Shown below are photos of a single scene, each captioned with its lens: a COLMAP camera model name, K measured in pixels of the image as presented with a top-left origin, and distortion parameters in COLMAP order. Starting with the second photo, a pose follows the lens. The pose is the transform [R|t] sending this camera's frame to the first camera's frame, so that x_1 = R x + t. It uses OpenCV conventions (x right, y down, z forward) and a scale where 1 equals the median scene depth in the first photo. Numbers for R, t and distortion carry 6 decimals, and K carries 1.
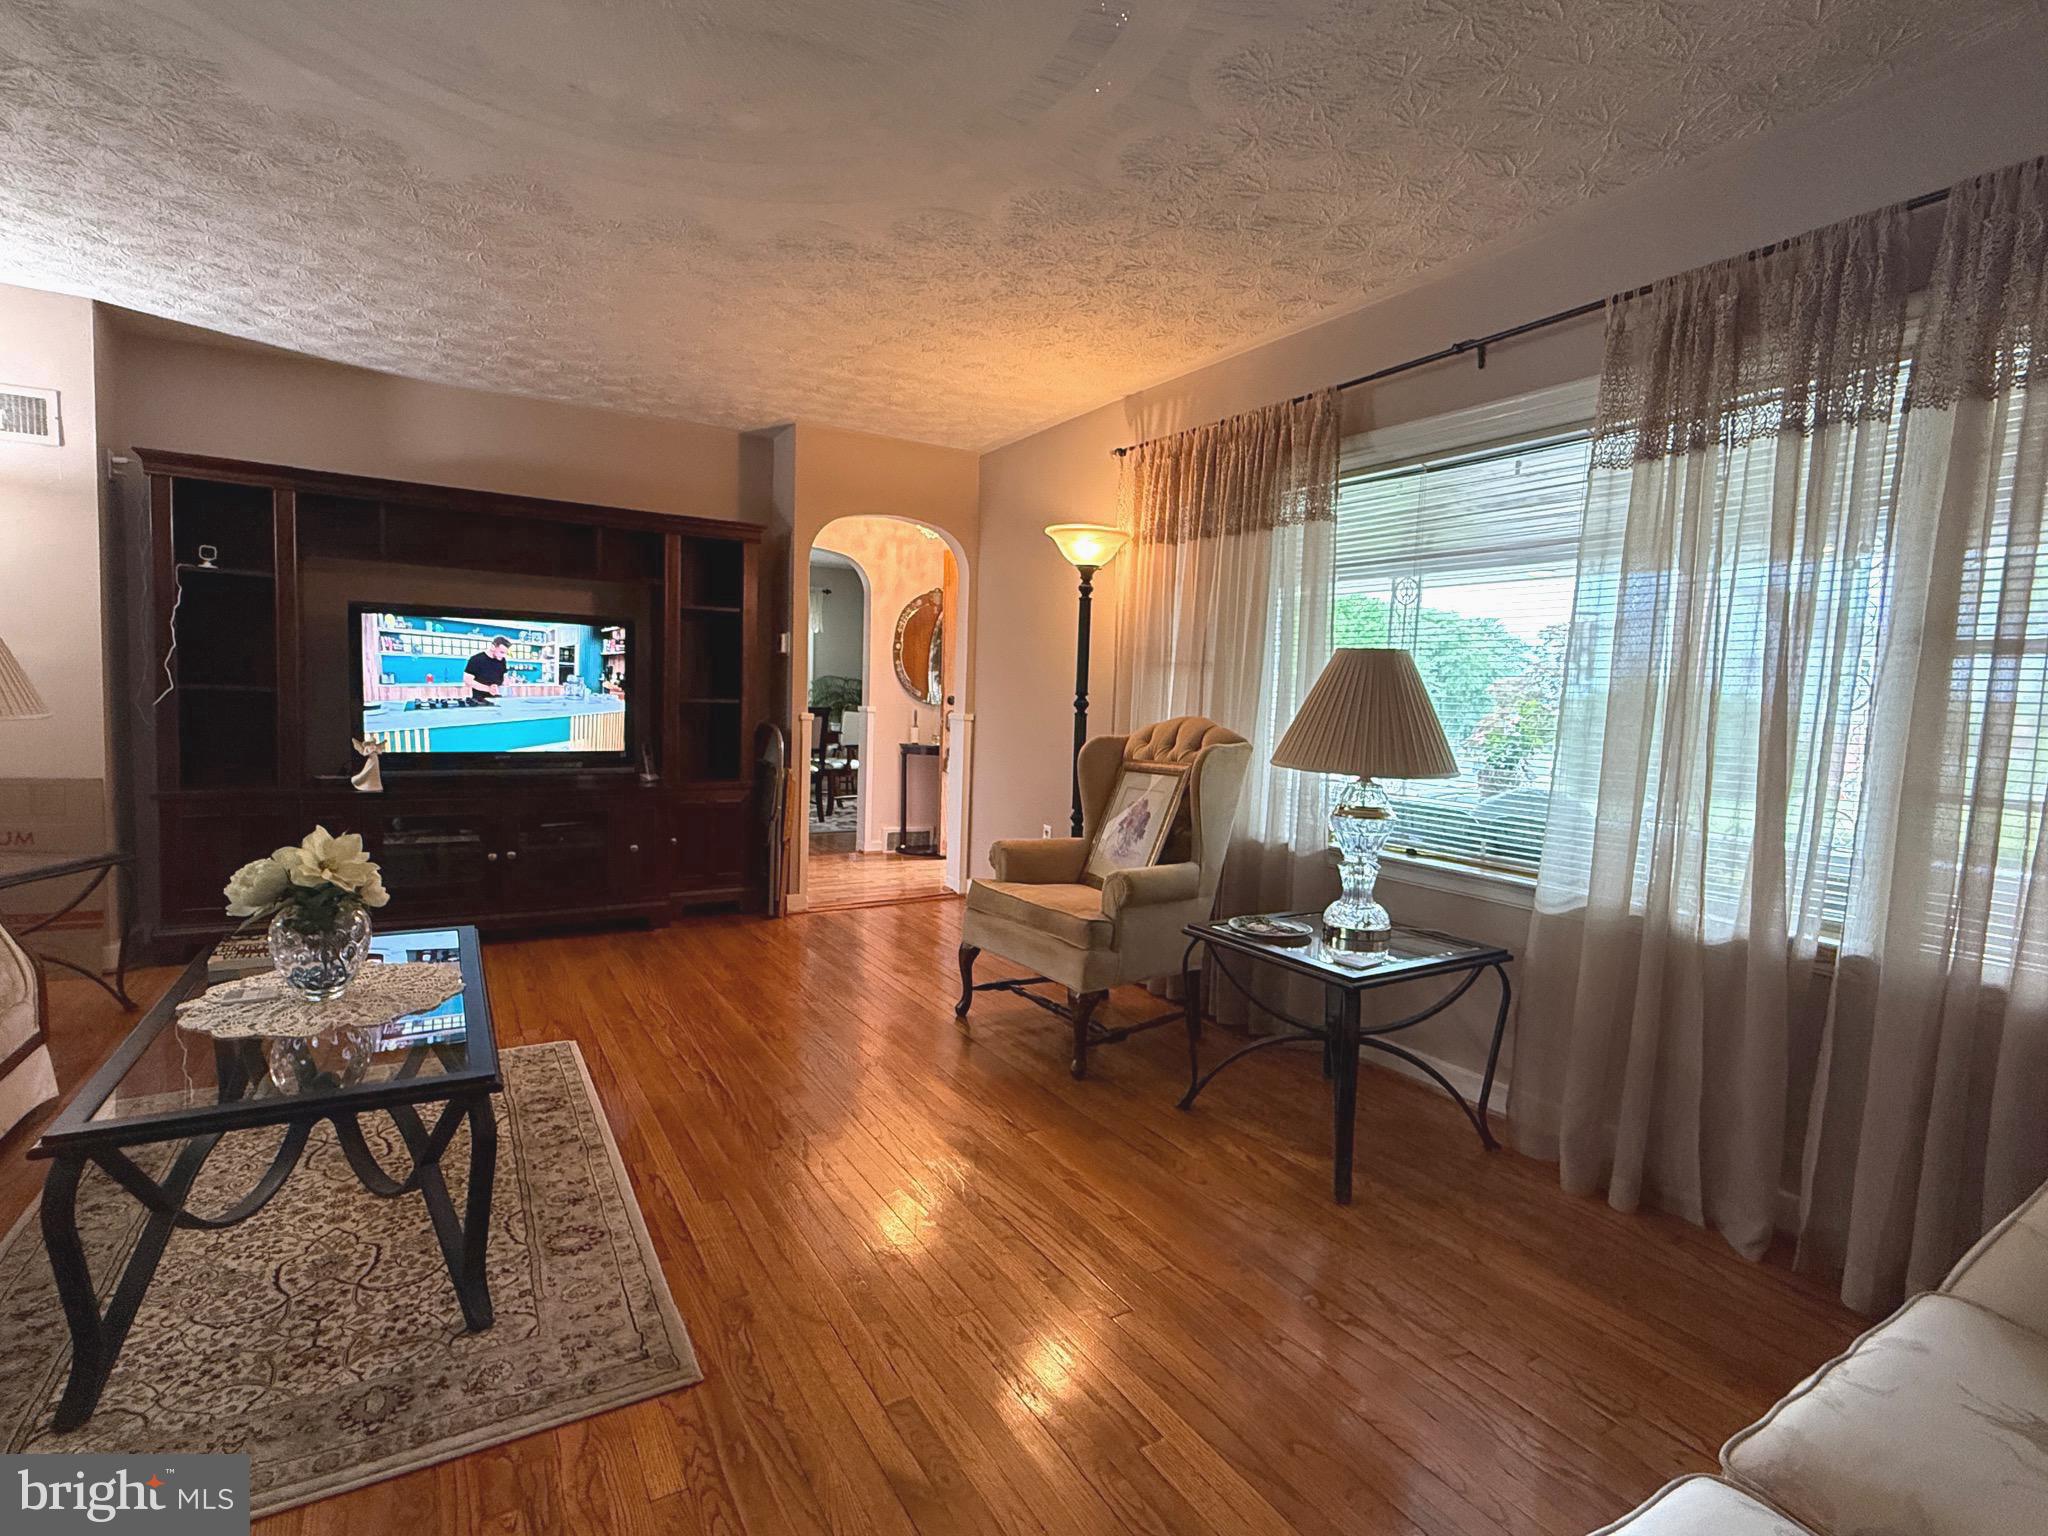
lens RADIAL K [[998.3, 0, 1030.2], [0, 998.3, 771.6], [0, 0, 1]] dist [0.003700, -0.002350]
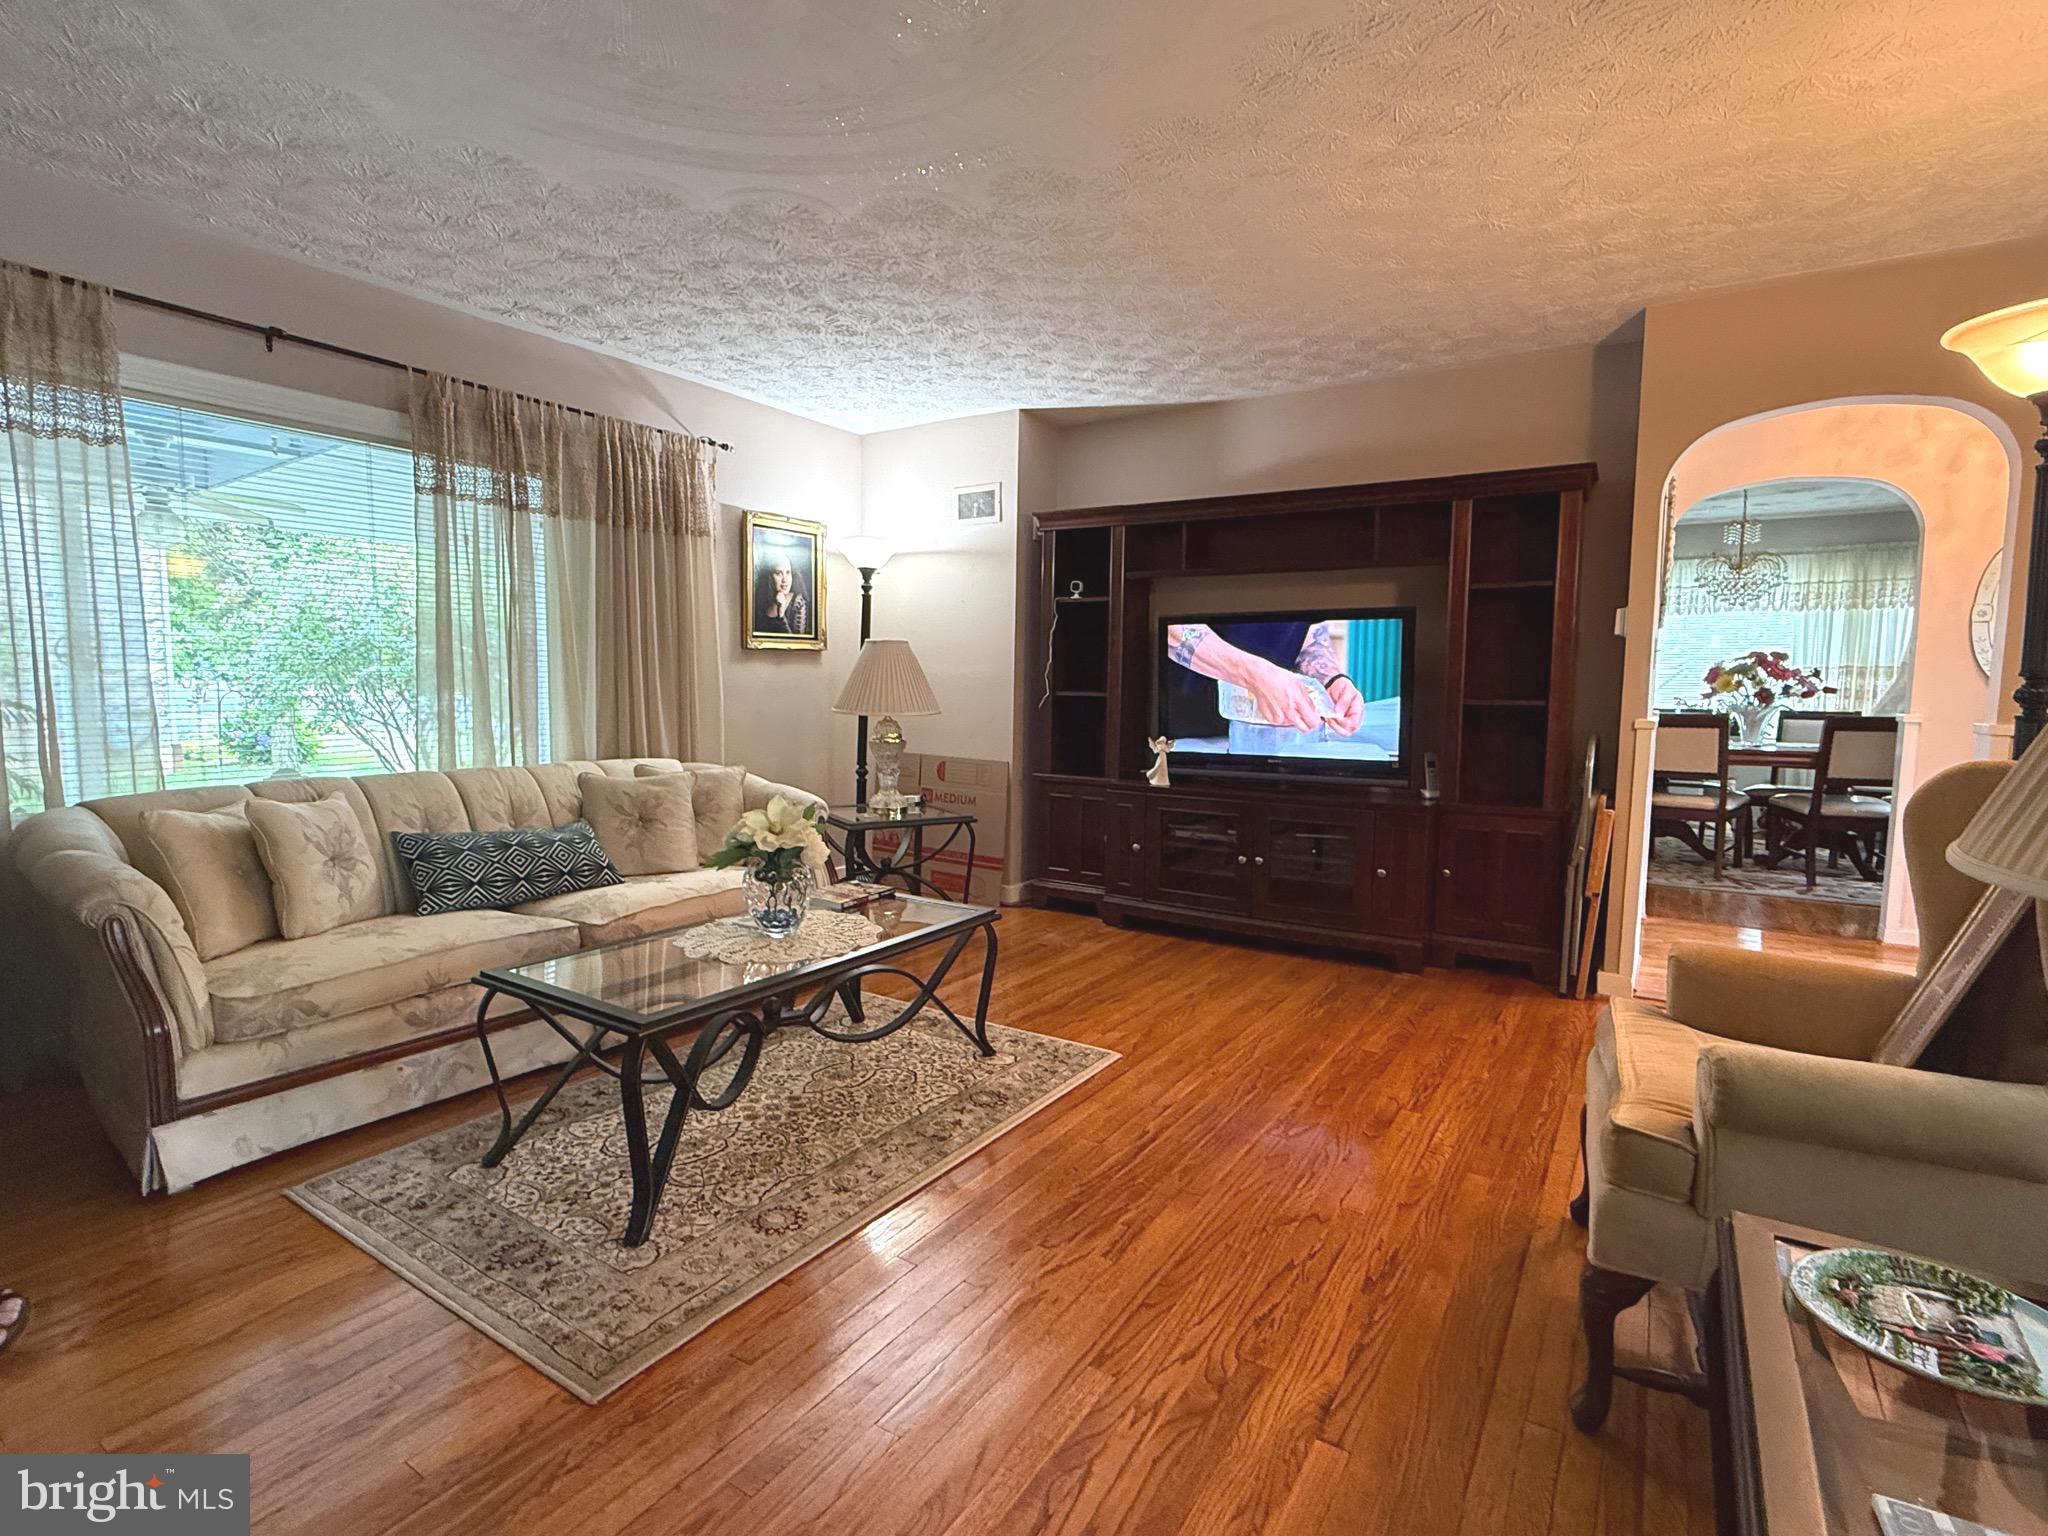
lens RADIAL K [[998.3, 0, 1021.0], [0, 998.3, 772.8], [0, 0, 1]] dist [0.003700, -0.002350]
pose [[0.434725, 0.052864, -0.899010, 0.288959], [-0.066410, 0.997439, 0.026538, -0.014575], [0.898111, 0.048167, 0.437123, 0.406412]]
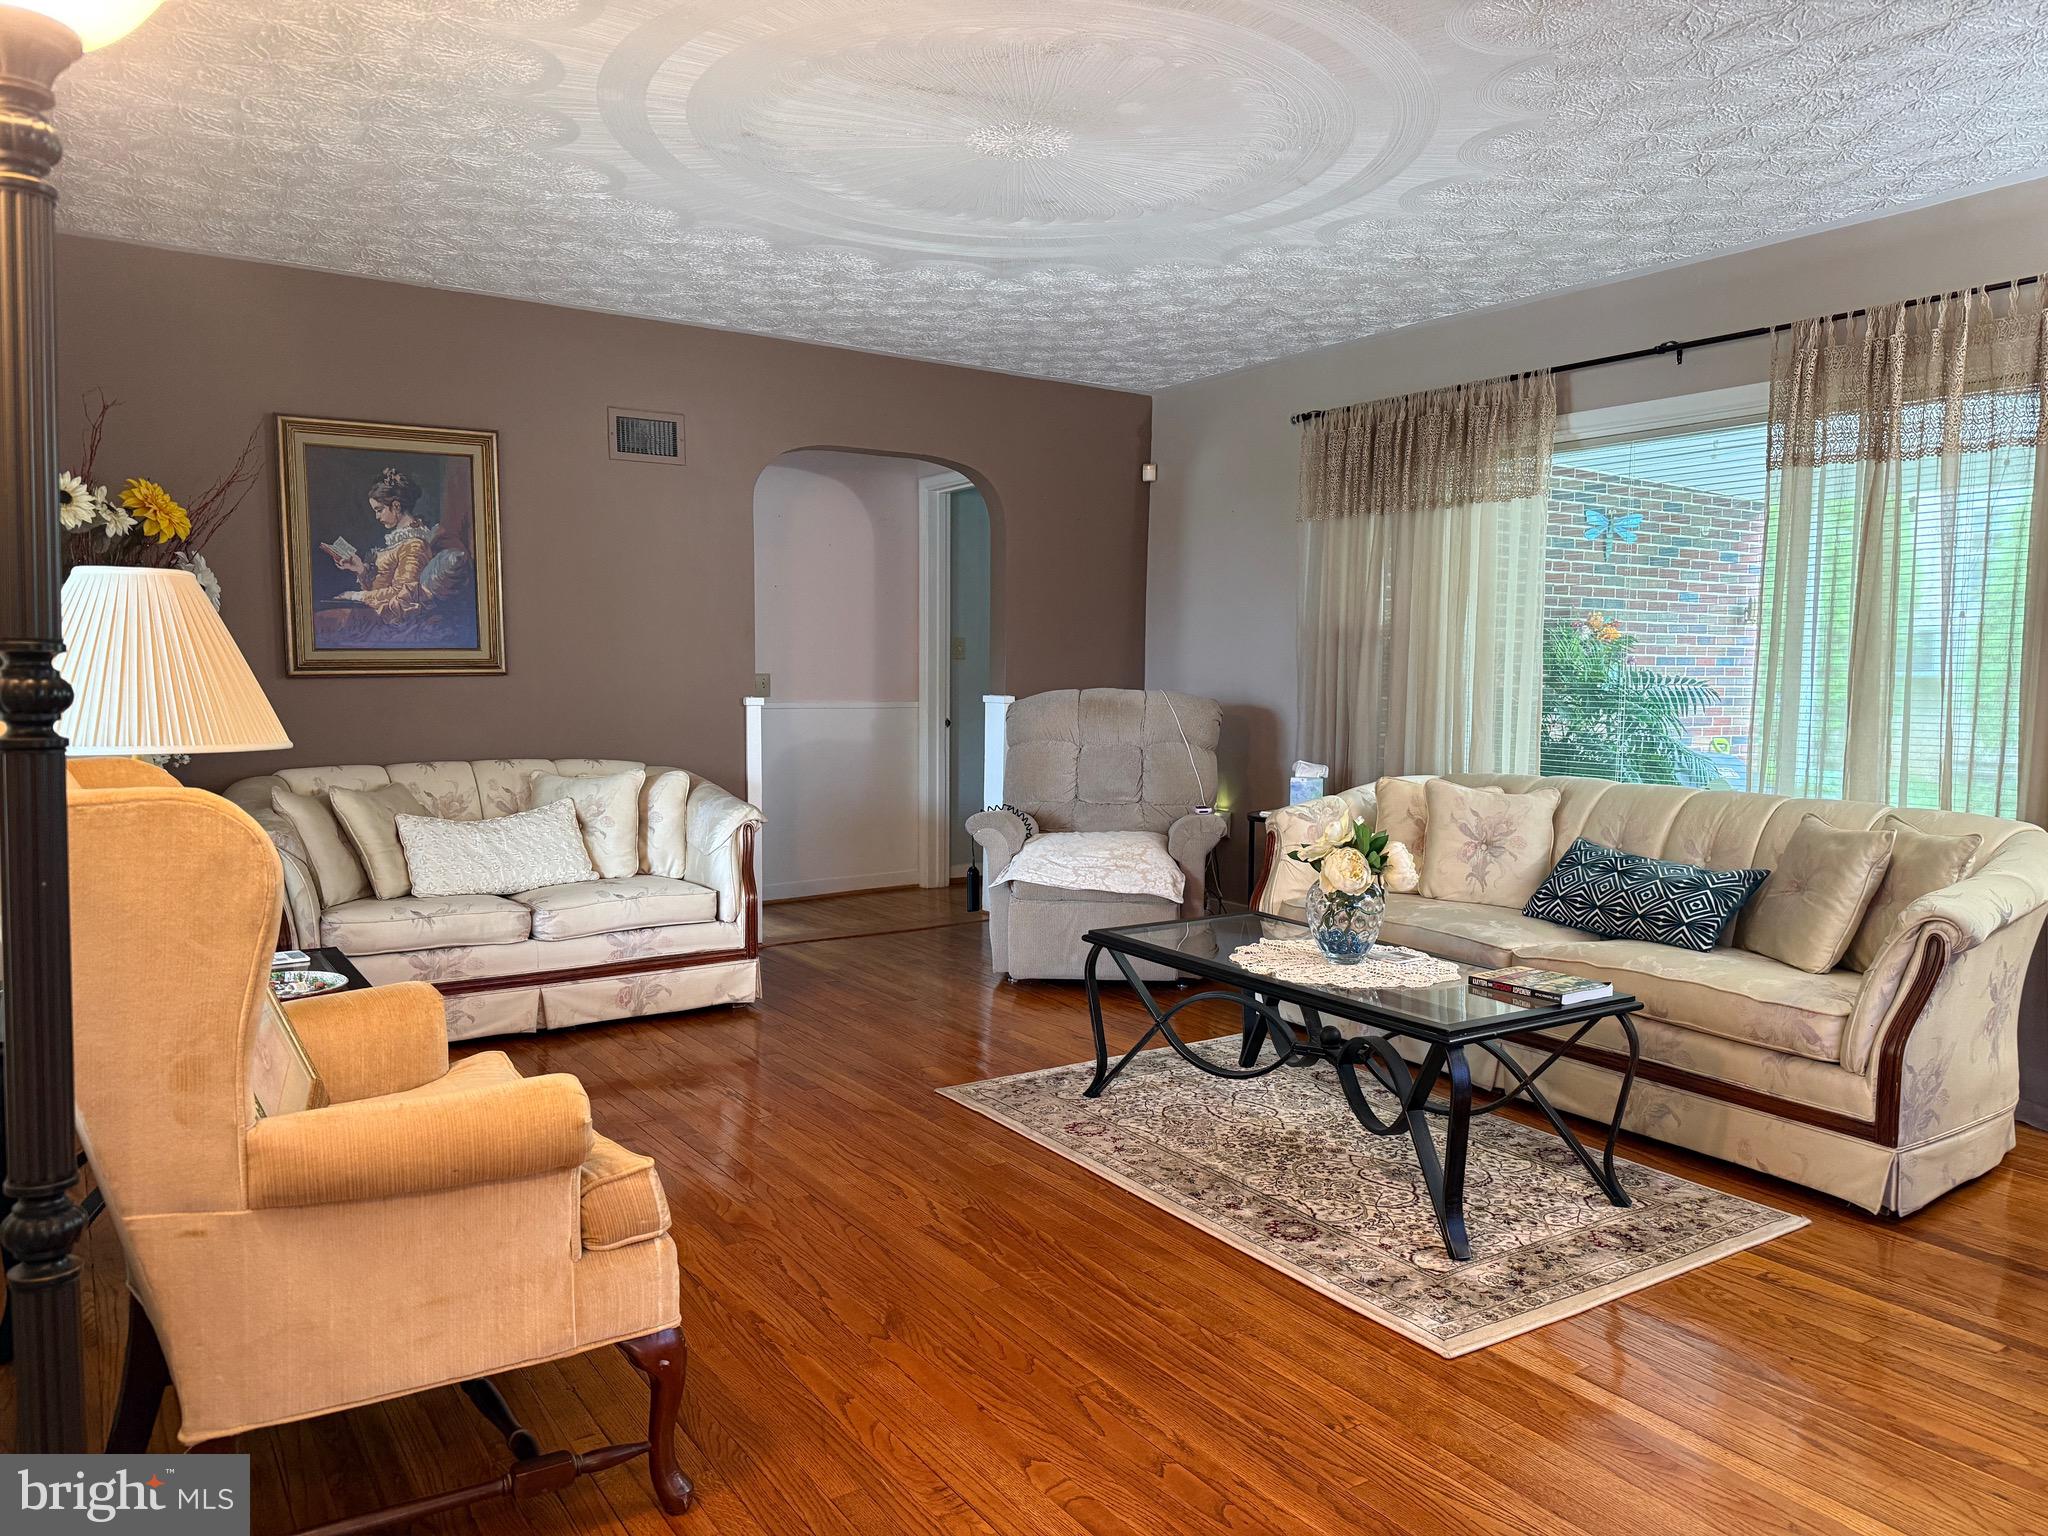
lens RADIAL K [[1442.8, 0, 1018.7], [0, 1442.8, 782.4], [0, 0, 1]] dist [0.012134, 0.001003]
pose [[-0.998571, -0.044212, -0.030029, -0.163751], [-0.048376, 0.986543, 0.156179, -0.113939], [0.022720, 0.157409, -0.987272, 1.426641]]
